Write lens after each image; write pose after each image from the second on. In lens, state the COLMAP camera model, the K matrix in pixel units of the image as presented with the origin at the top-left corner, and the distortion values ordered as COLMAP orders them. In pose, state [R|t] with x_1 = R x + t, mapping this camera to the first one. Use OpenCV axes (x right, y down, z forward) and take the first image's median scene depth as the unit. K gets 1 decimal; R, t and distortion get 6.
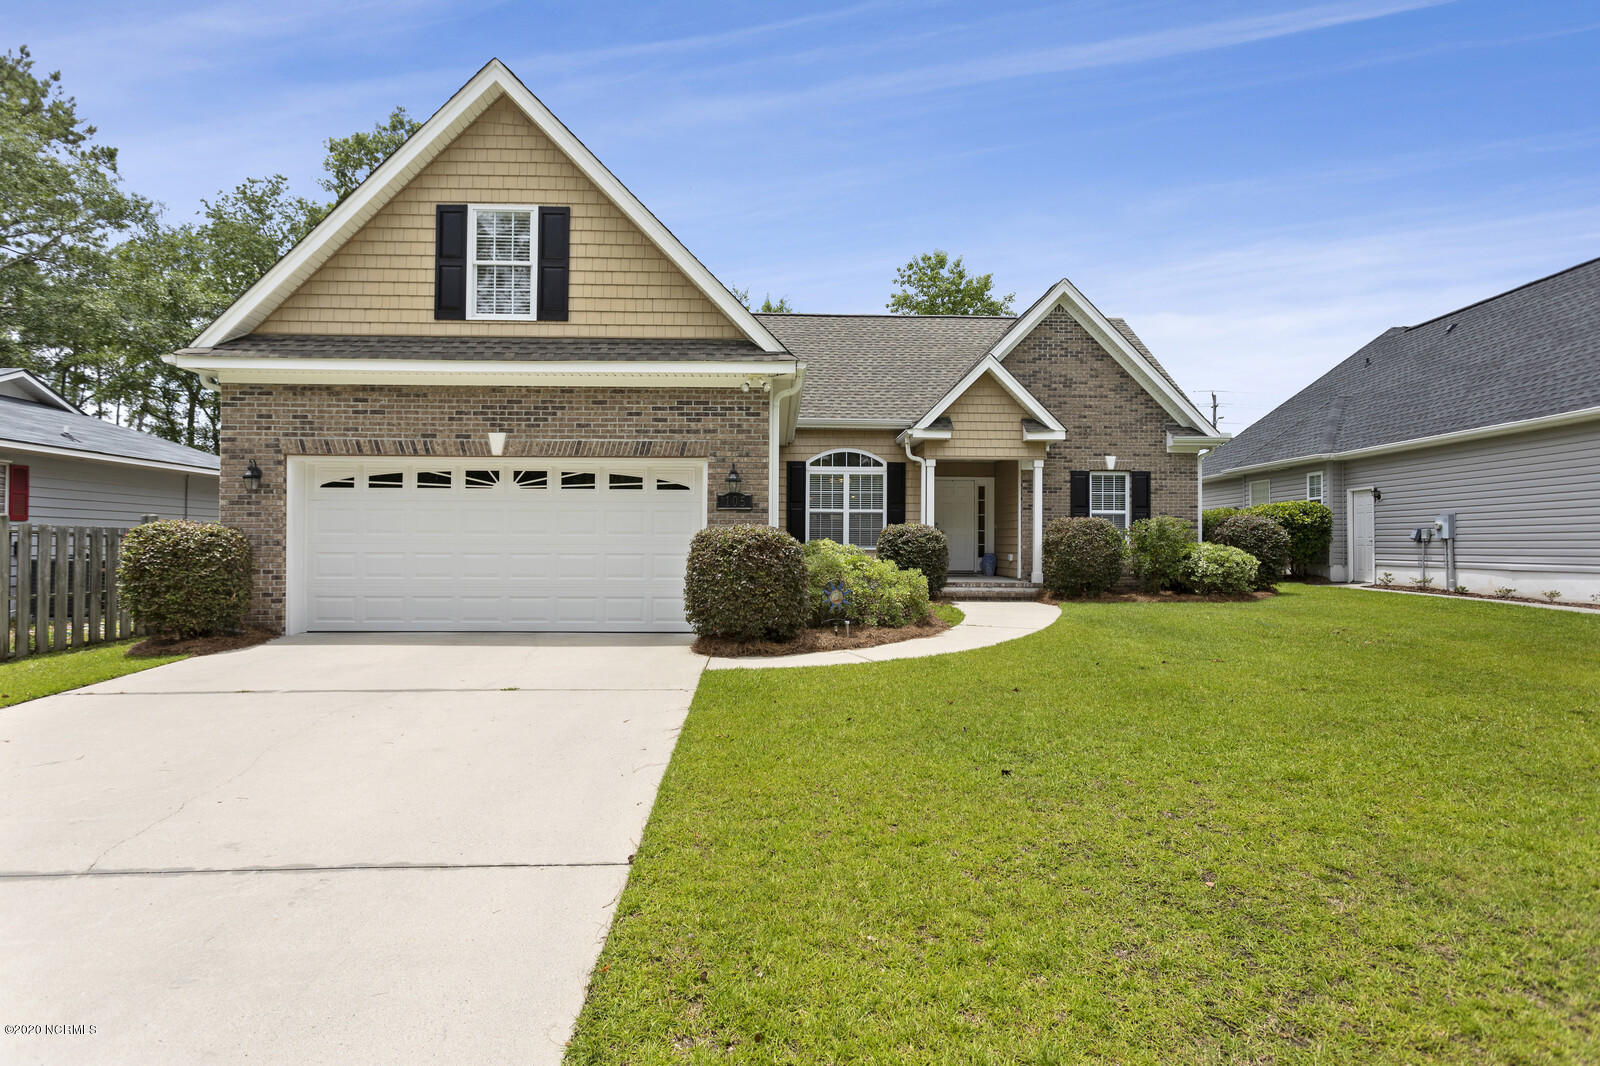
lens RADIAL K [[866.3, 0, 800.6], [0, 866.3, 527.6], [0, 0, 1]] dist [0.006079, 0.000584]
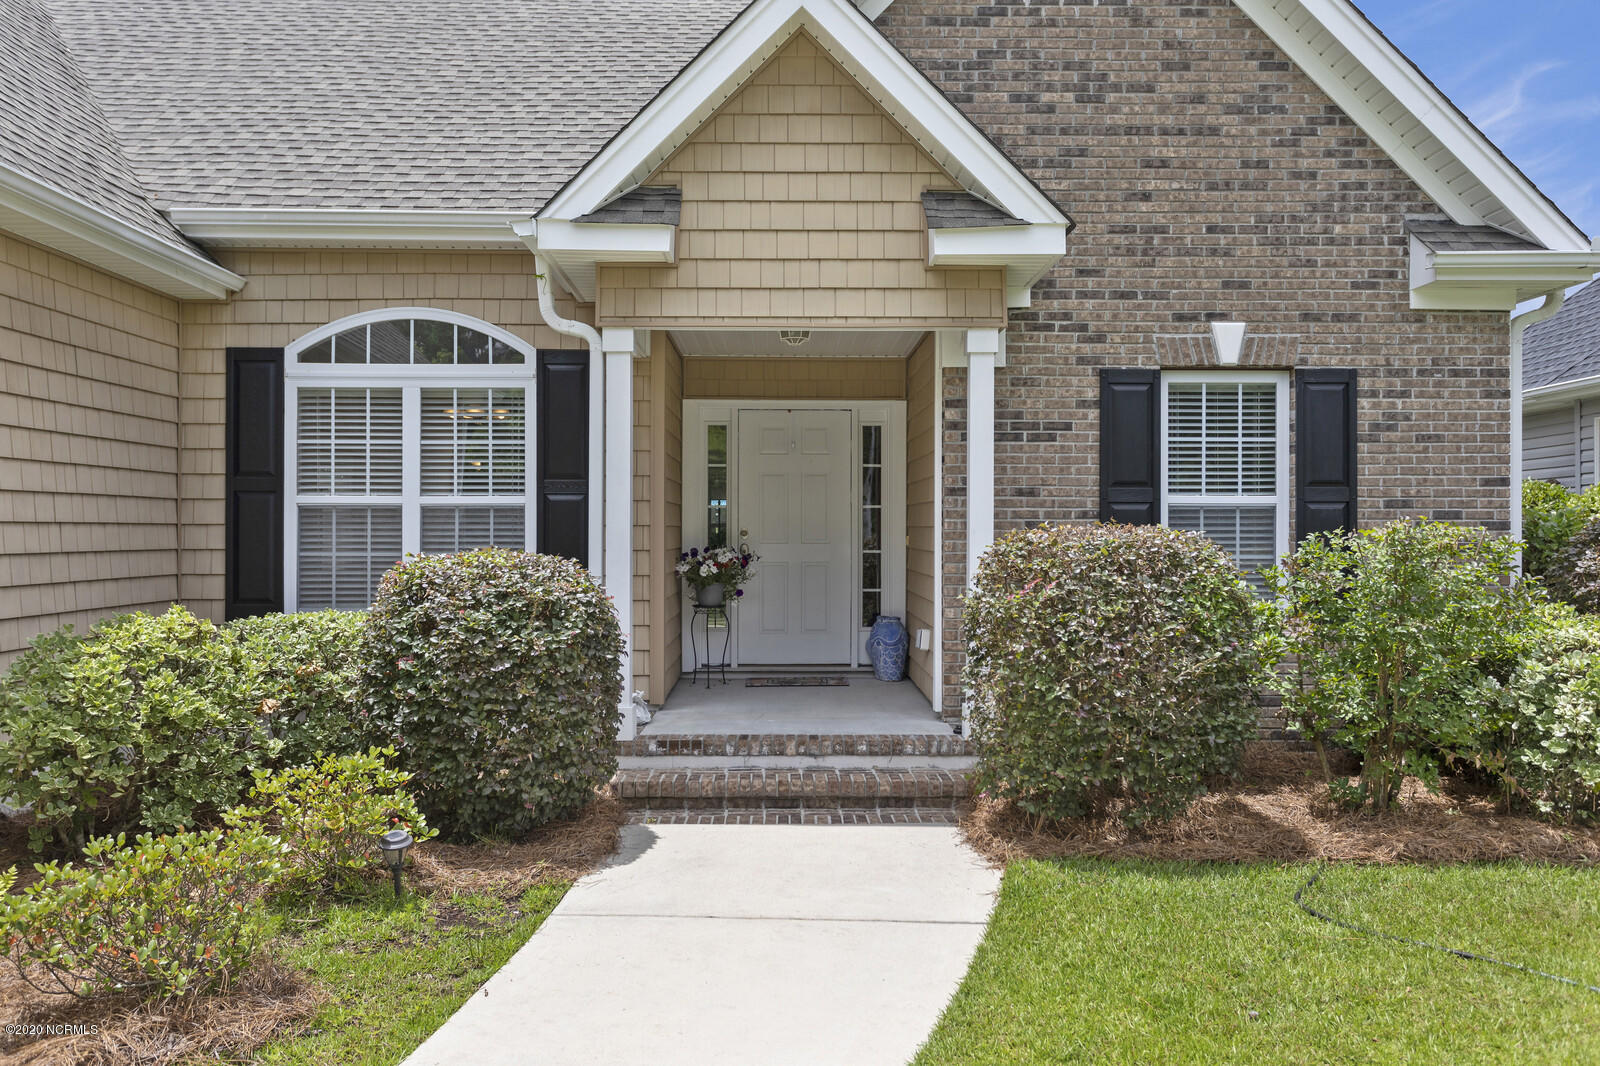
lens RADIAL K [[1261.3, 0, 802.1], [0, 1261.3, 529.3], [0, 0, 1]] dist [0.014797, 0.005430]
pose [[0.999880, -0.005133, -0.014609, 0.215596], [0.005379, 0.999843, 0.016879, -0.016493], [0.014520, -0.016955, 0.999751, 0.554936]]
